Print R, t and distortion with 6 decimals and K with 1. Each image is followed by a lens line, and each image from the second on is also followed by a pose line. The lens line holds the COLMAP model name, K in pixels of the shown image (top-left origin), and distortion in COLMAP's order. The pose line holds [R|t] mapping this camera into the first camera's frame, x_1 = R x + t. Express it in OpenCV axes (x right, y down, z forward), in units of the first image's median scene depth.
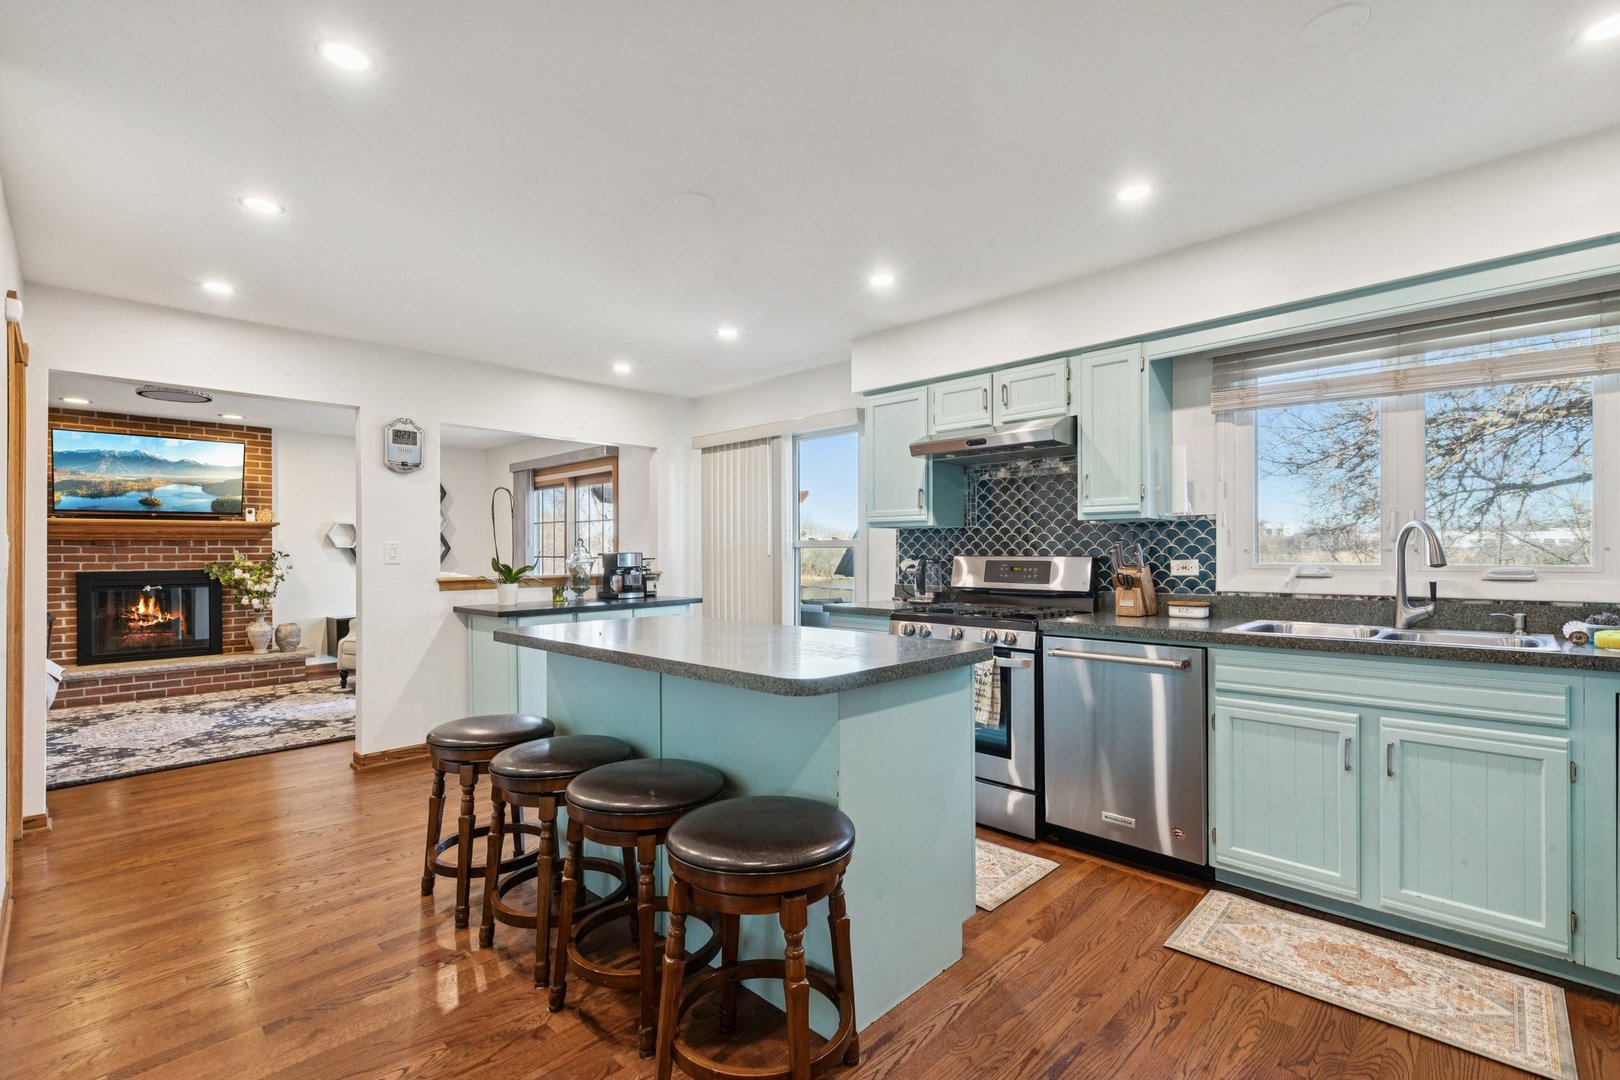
lens RADIAL K [[724.5, 0, 808.3], [0, 724.5, 548.2], [0, 0, 1]] dist [0.002170, -0.001603]
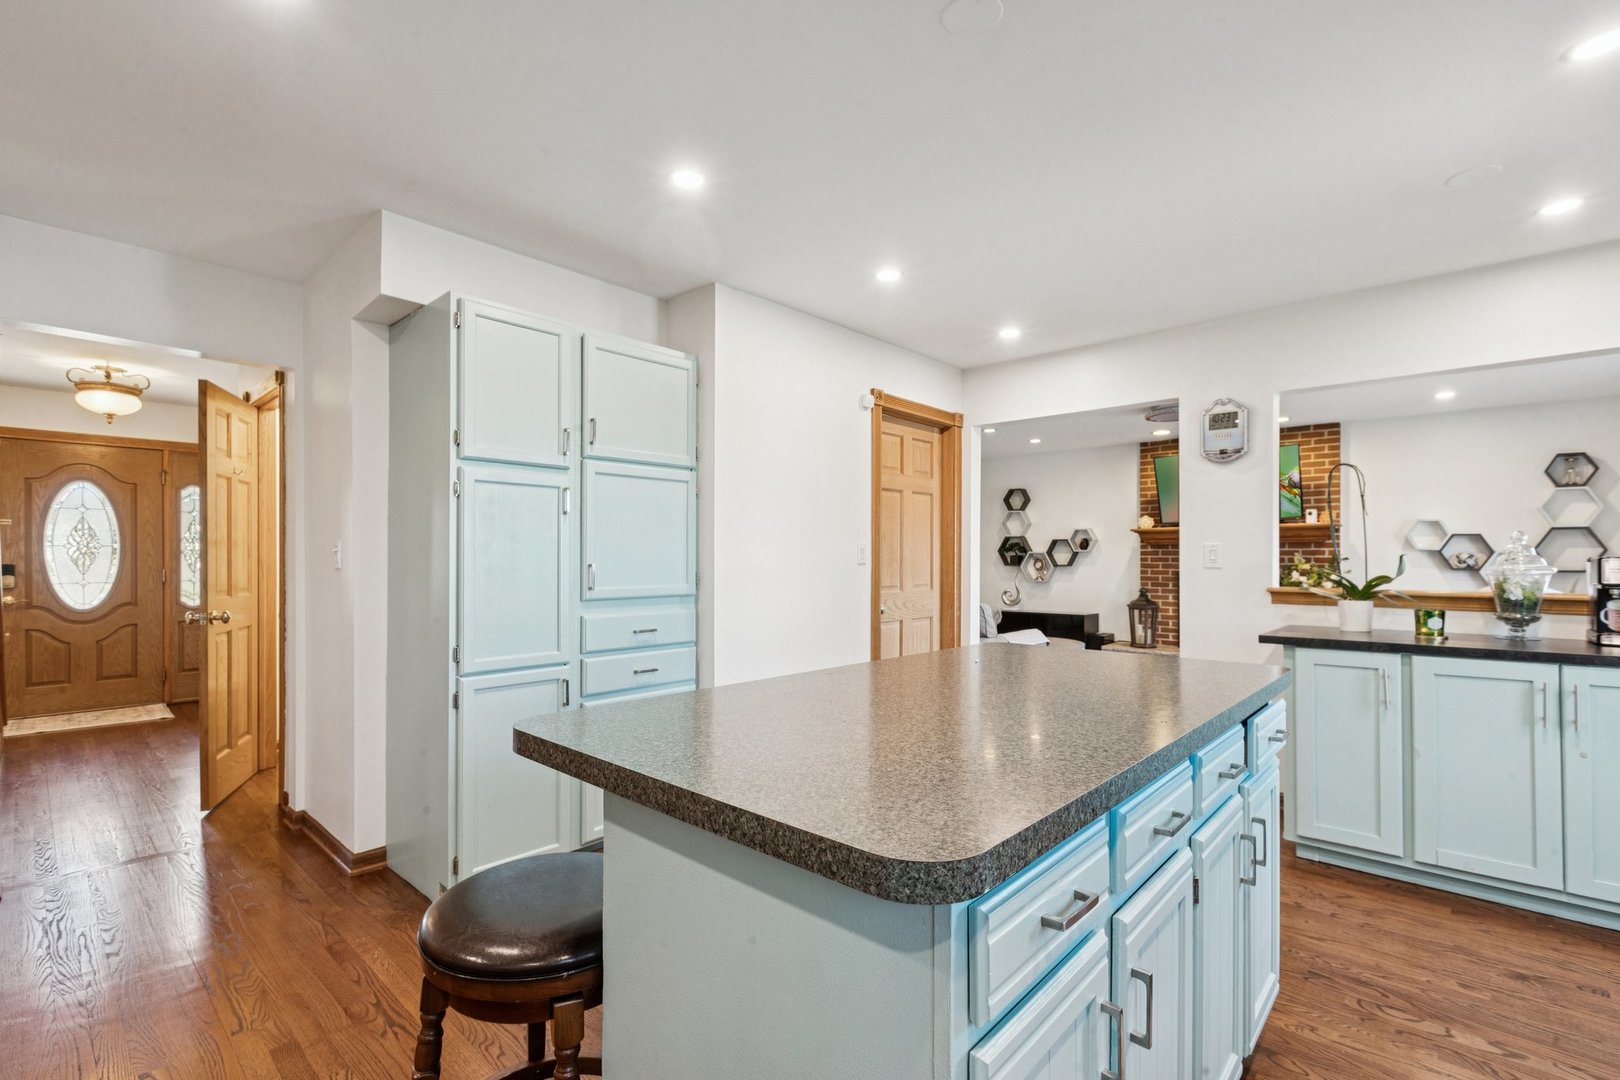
lens RADIAL K [[724.5, 0, 806.2], [0, 724.5, 554.8], [0, 0, 1]] dist [0.002170, -0.001603]
pose [[0.023290, 0.001982, -0.999727, 0.318789], [0.002075, 0.999996, 0.002031, 0.003252], [0.999727, -0.002122, 0.023286, 0.535072]]
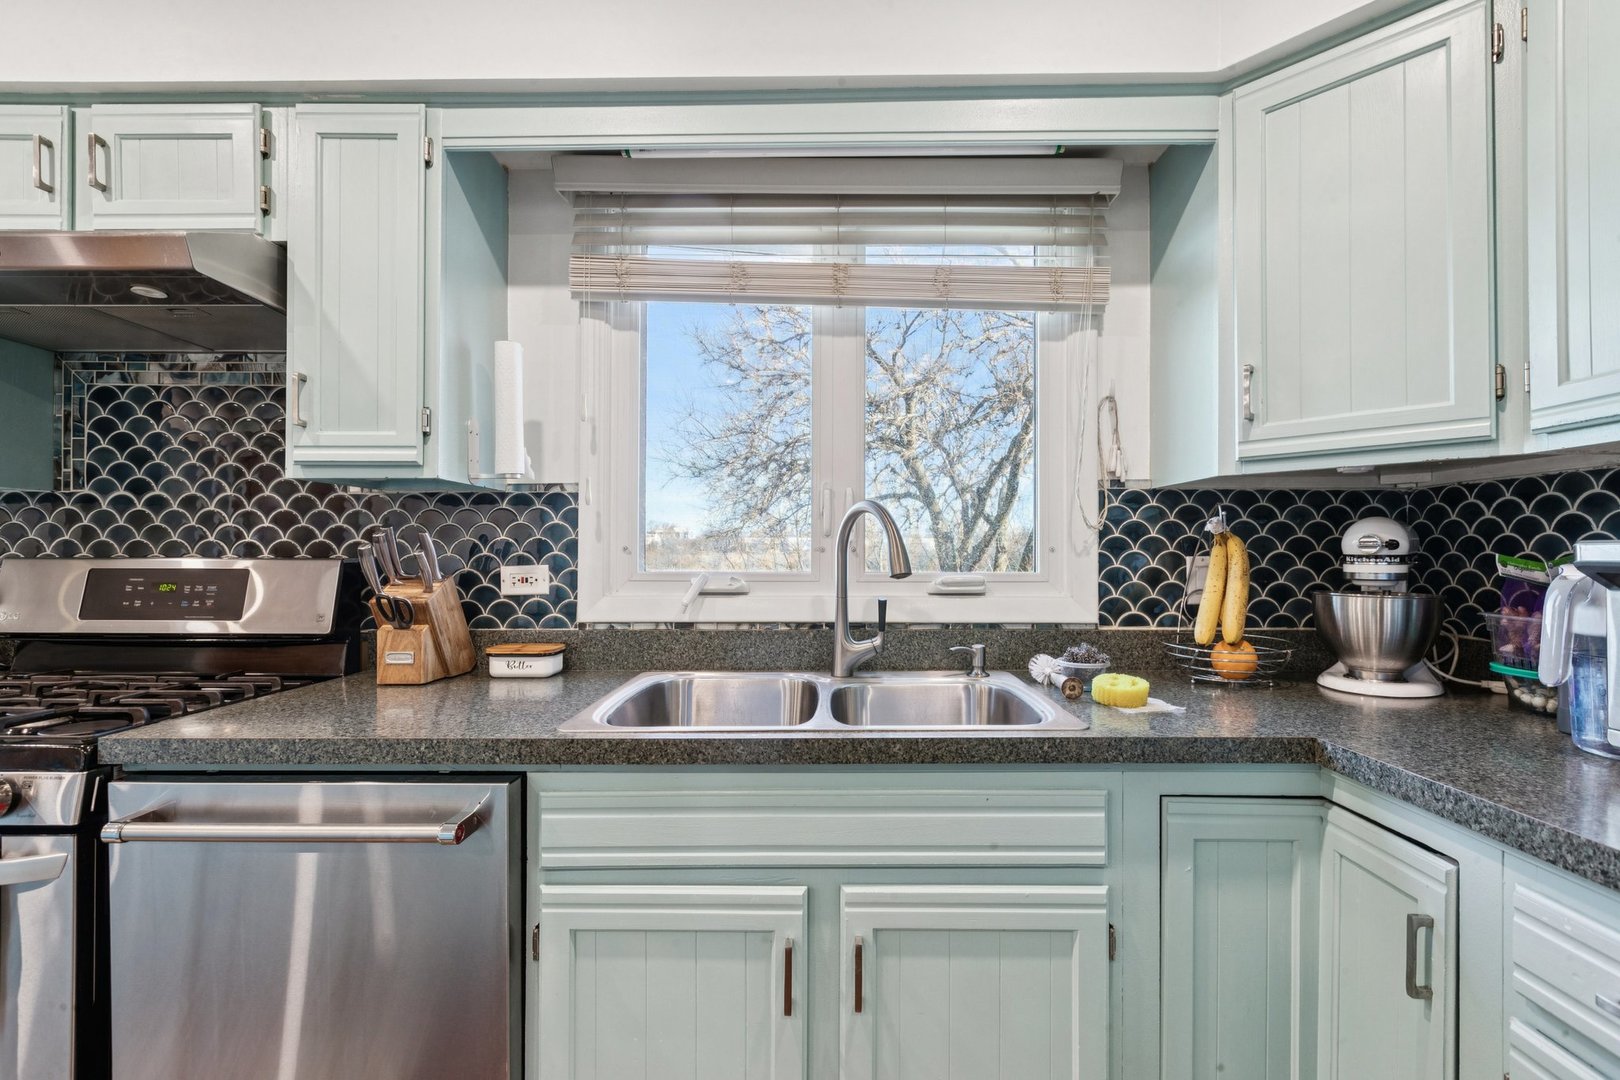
lens RADIAL K [[724.5, 0, 827.5], [0, 724.5, 549.4], [0, 0, 1]] dist [0.002170, -0.001603]
pose [[0.717914, 0.006265, 0.696104, 0.257964], [-0.007920, 0.999968, -0.000832, 0.002283], [-0.696087, -0.004916, 0.717941, 0.385783]]
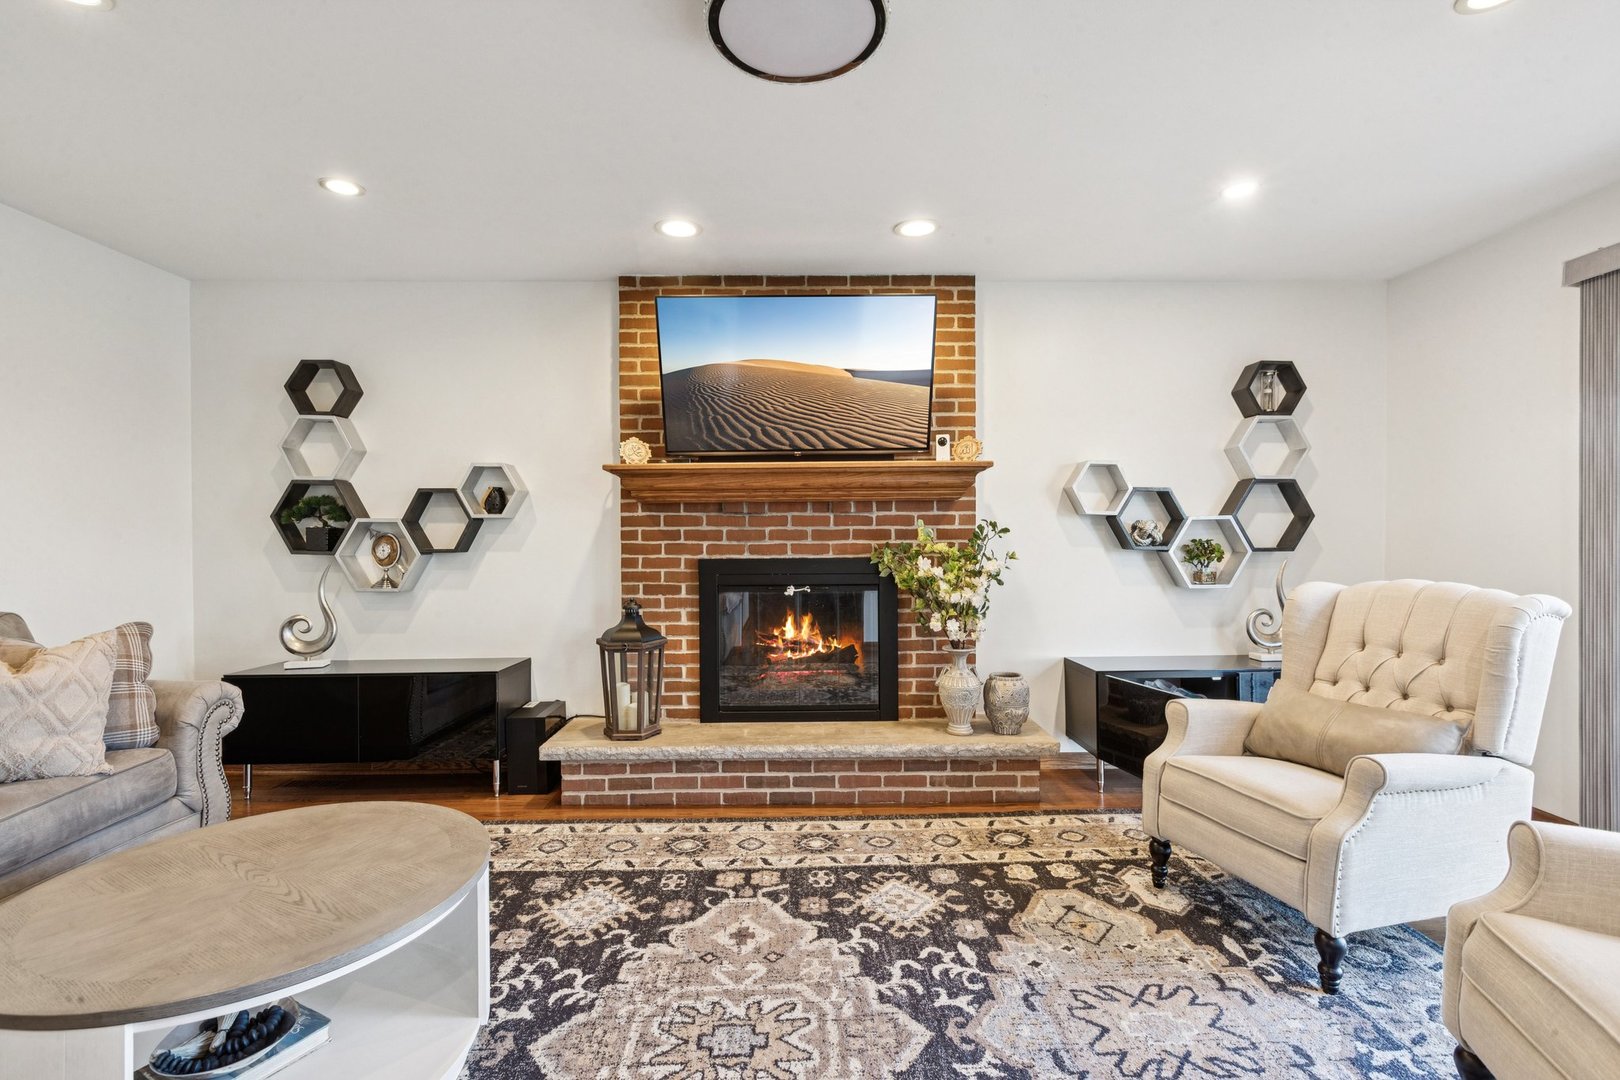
lens RADIAL K [[724.5, 0, 811.8], [0, 724.5, 541.9], [0, 0, 1]] dist [0.002170, -0.001603]
pose [[0.705424, 0.011376, -0.708694, -0.846262], [0.003444, 0.999804, 0.019476, 0.013784], [0.708777, -0.016180, 0.705247, 1.032305]]
